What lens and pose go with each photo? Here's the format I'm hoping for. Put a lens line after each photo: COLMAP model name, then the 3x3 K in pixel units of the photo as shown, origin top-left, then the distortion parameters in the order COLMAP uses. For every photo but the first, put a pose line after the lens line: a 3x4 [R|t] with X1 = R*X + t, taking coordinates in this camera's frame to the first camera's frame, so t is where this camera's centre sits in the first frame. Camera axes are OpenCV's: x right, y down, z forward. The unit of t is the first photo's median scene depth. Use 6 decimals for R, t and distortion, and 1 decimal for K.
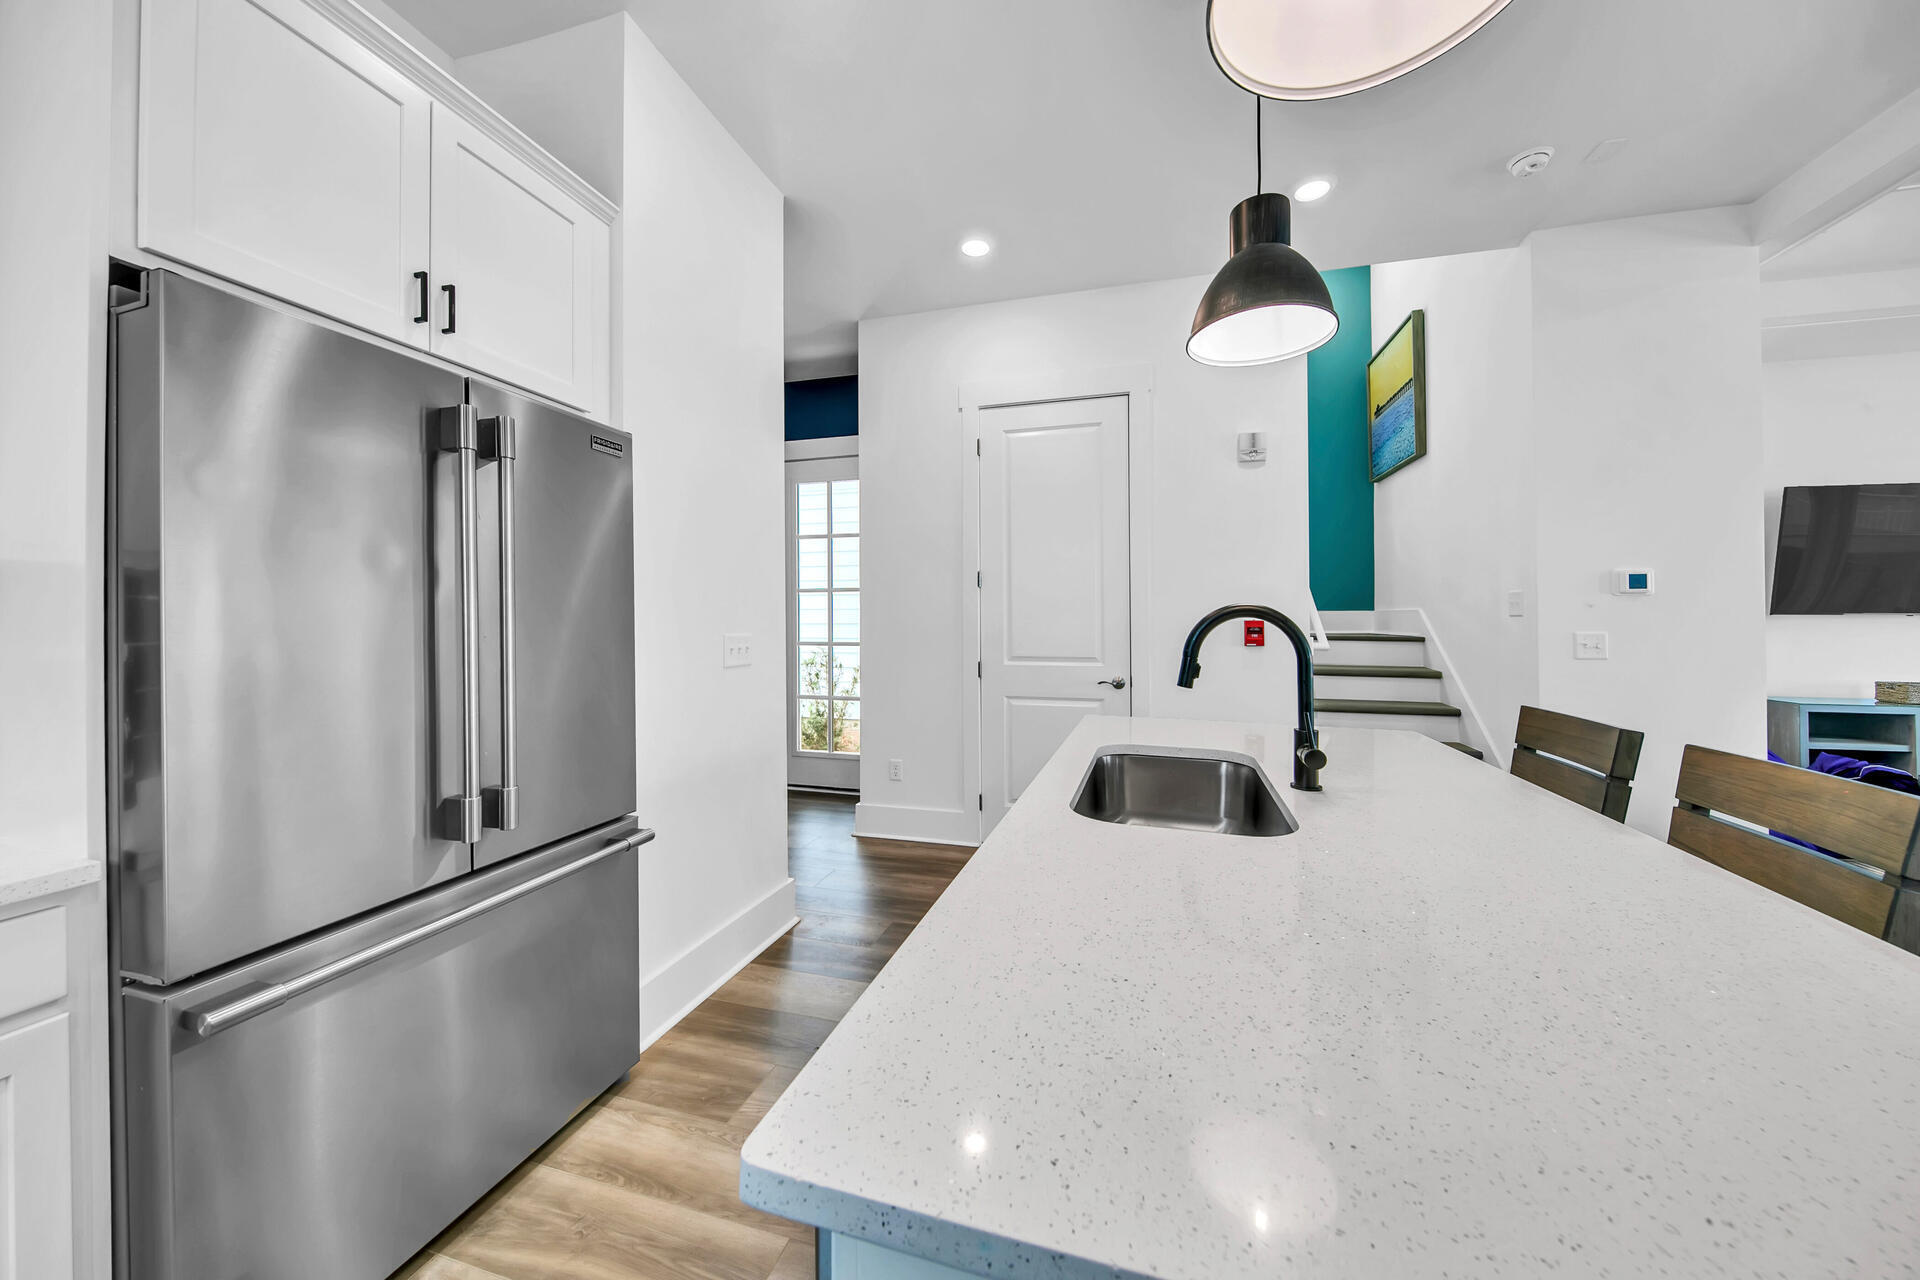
lens RADIAL K [[663.7, 0, 964.0], [0, 663.7, 620.5], [0, 0, 1]] dist [0.000660, 0.000040]
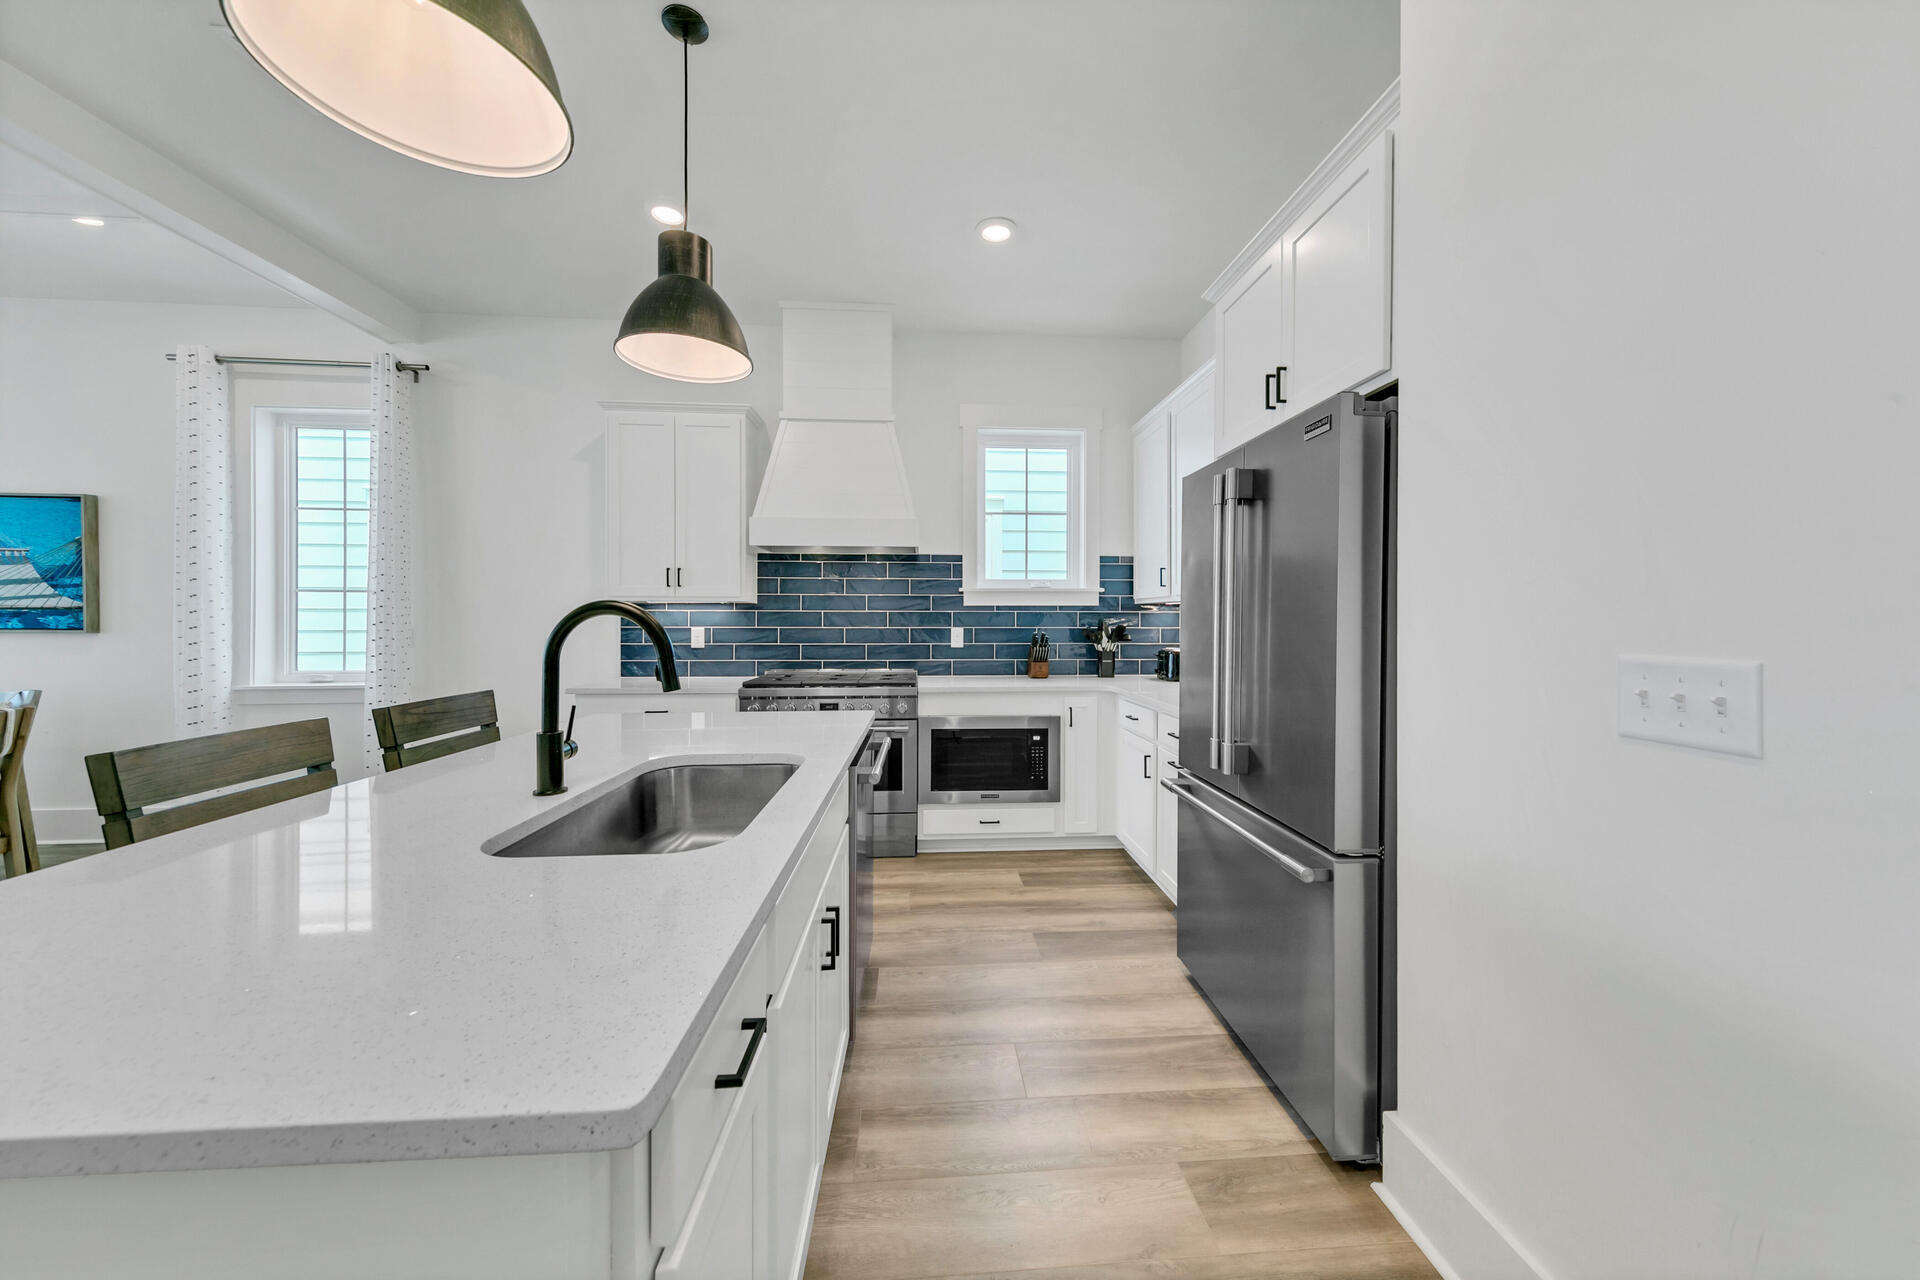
lens RADIAL K [[663.7, 0, 978.1], [0, 663.7, 637.8], [0, 0, 1]] dist [0.000660, 0.000040]
pose [[-0.937273, 0.003384, -0.348580, 0.243708], [-0.001458, 0.999906, 0.013625, 0.013884], [0.348593, 0.013279, -0.937180, 1.911377]]
